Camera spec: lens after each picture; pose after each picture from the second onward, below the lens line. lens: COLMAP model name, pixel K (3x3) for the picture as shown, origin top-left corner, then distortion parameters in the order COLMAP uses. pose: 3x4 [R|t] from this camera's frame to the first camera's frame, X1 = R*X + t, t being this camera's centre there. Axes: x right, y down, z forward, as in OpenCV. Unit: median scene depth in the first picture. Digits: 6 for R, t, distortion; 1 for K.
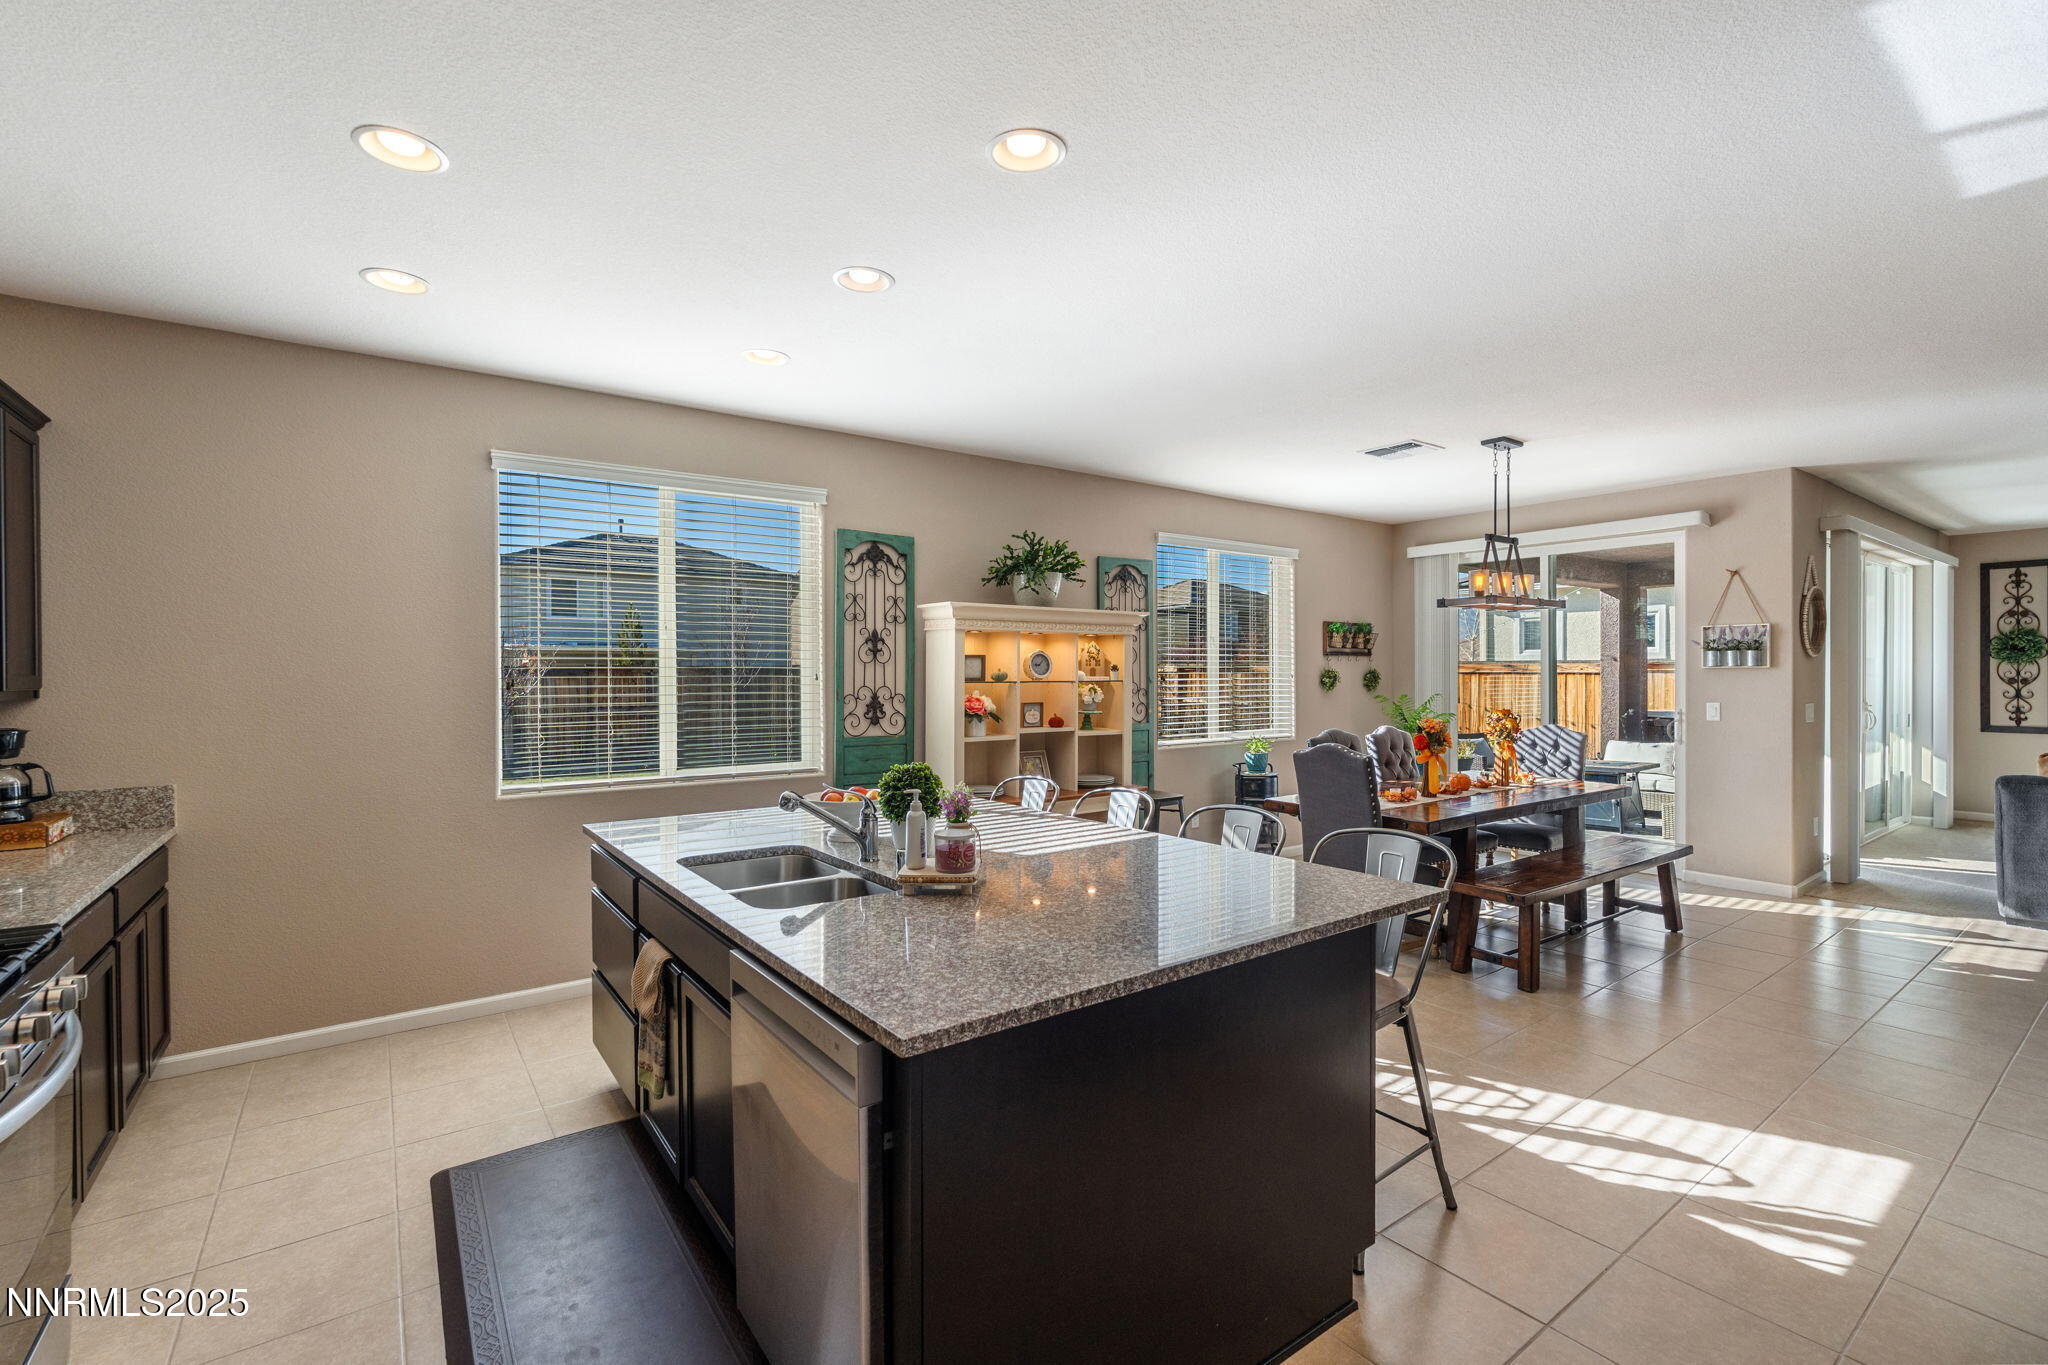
lens RADIAL K [[899.6, 0, 1027.6], [0, 899.6, 678.7], [0, 0, 1]] dist [-0.003616, 0.000077]
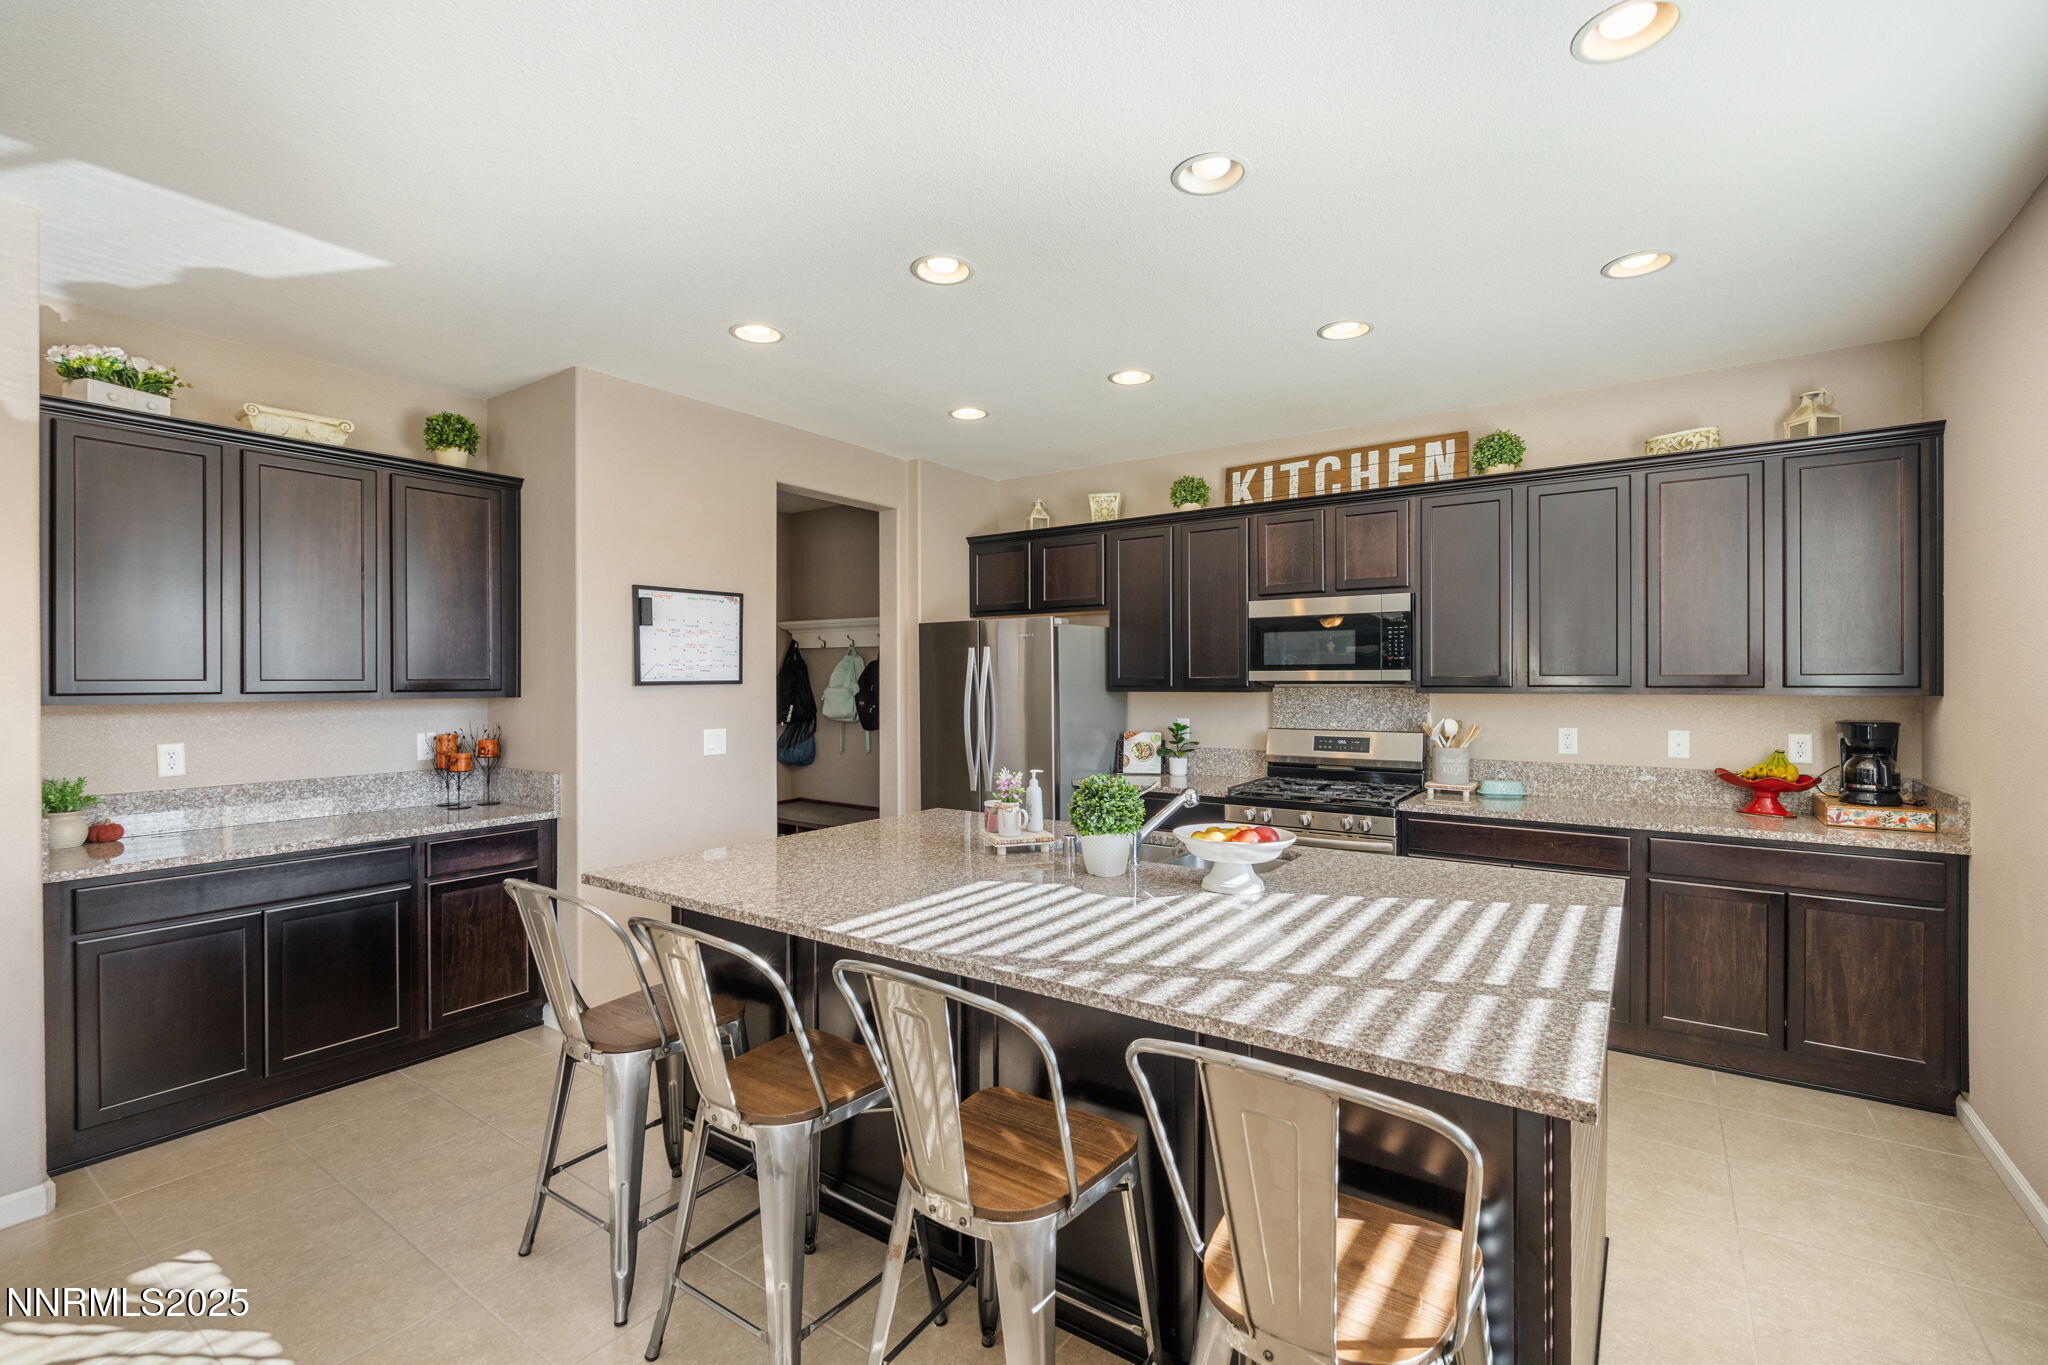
lens RADIAL K [[899.6, 0, 1015.6], [0, 899.6, 674.2], [0, 0, 1]] dist [-0.003616, 0.000077]
pose [[-0.950388, 0.004865, -0.311028, 0.131344], [0.003969, 0.999986, 0.003517, -0.006192], [0.311041, 0.002108, -0.950394, 0.970240]]
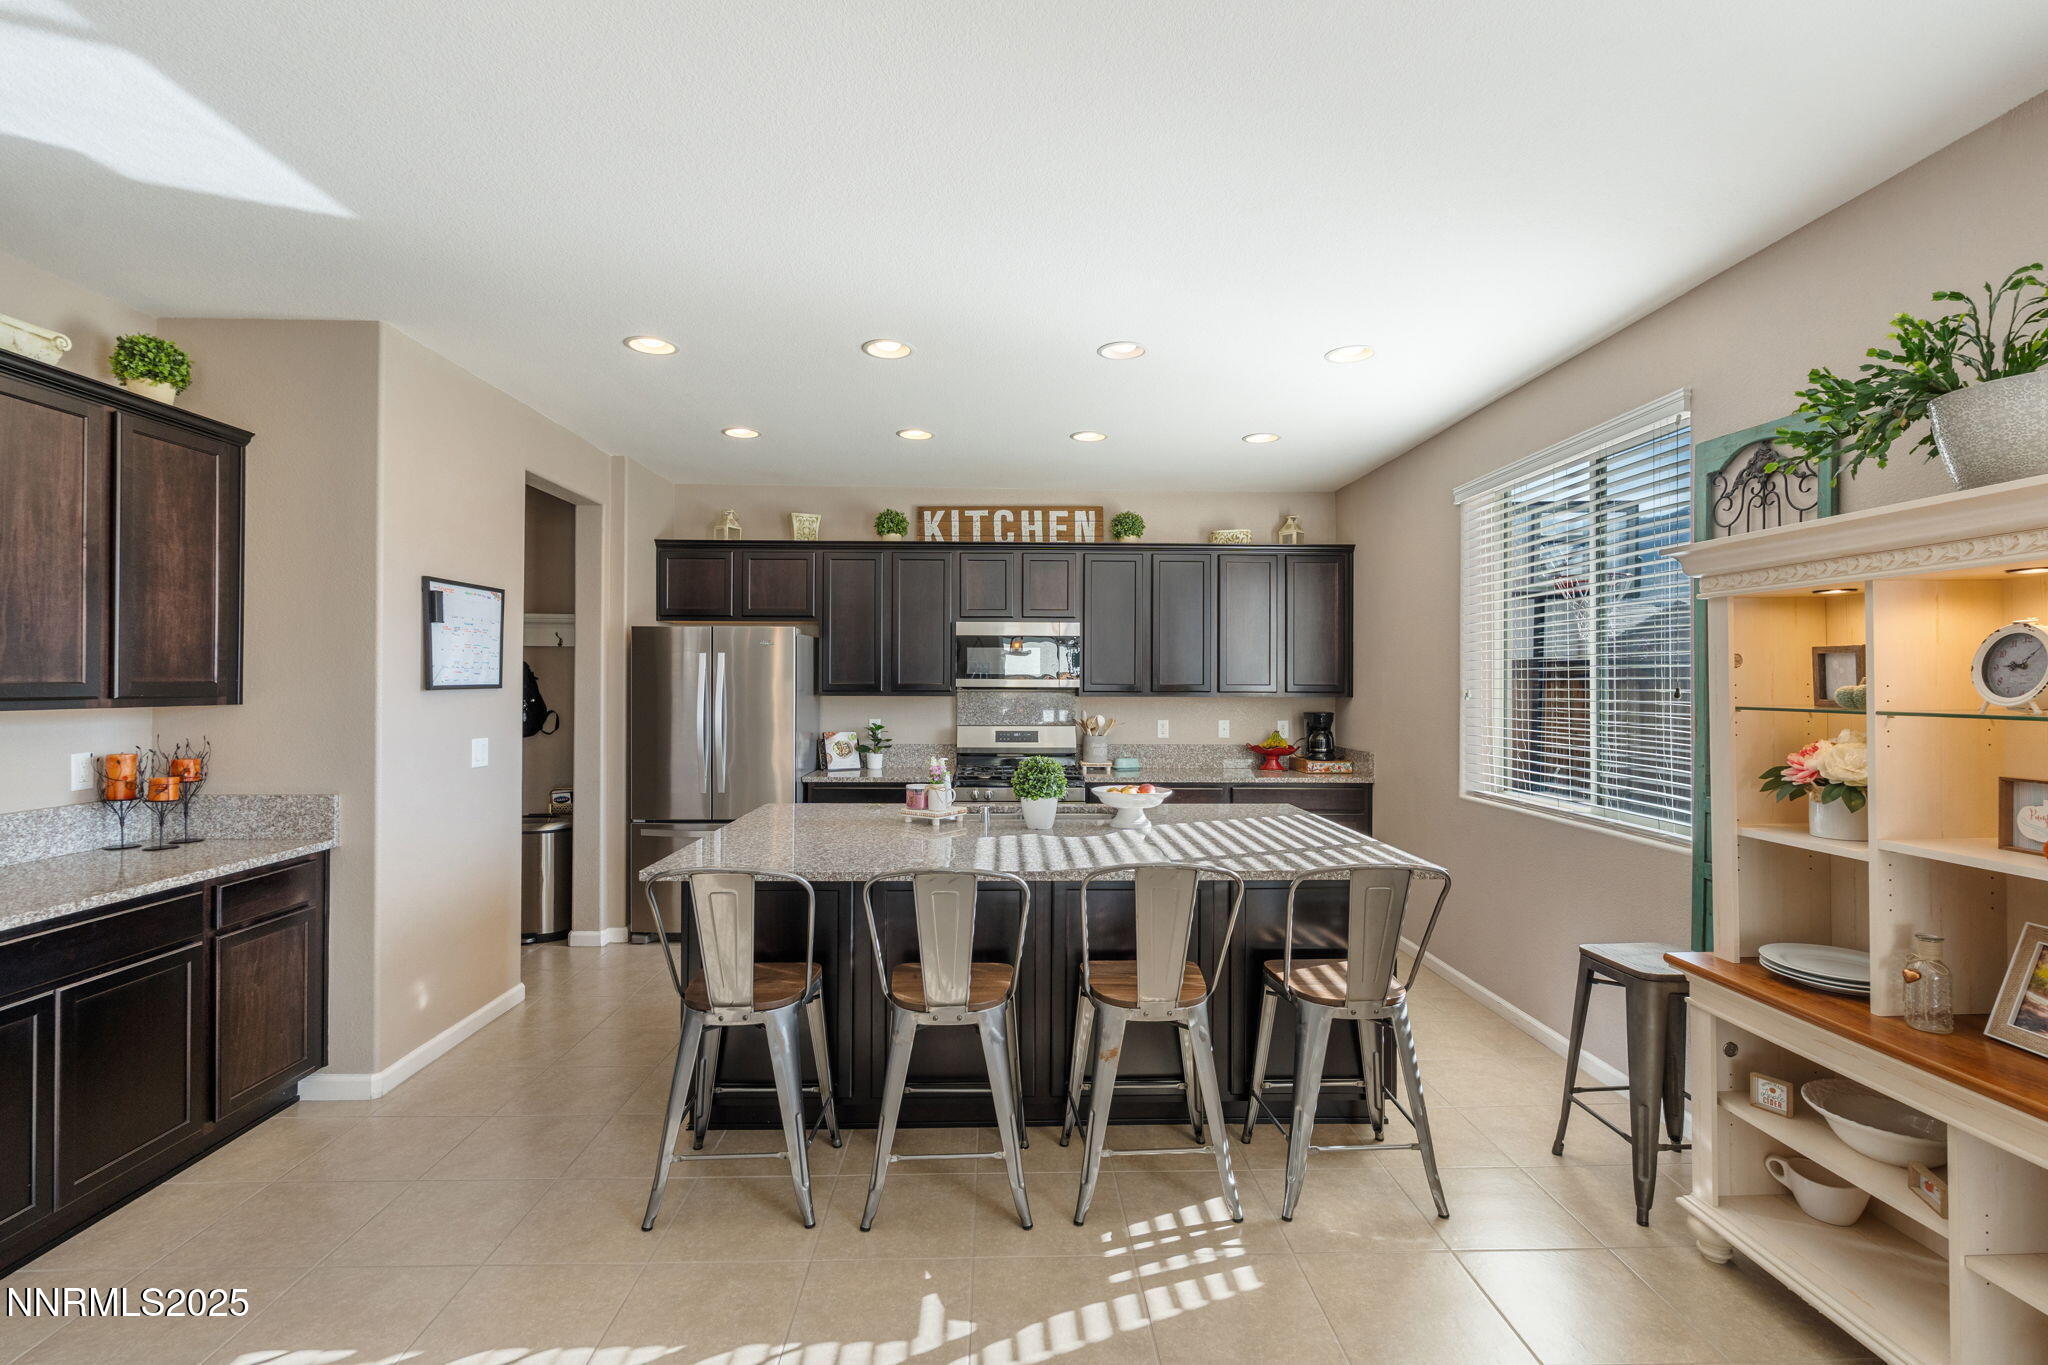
lens RADIAL K [[937.3, 0, 1016.7], [0, 937.3, 679.5], [0, 0, 1]] dist [0.001947, -0.000233]
pose [[-0.577487, -0.001740, -0.816398, 0.511822], [-0.008017, 0.999962, 0.003540, -0.009126], [0.816360, 0.008589, -0.577479, 0.913106]]
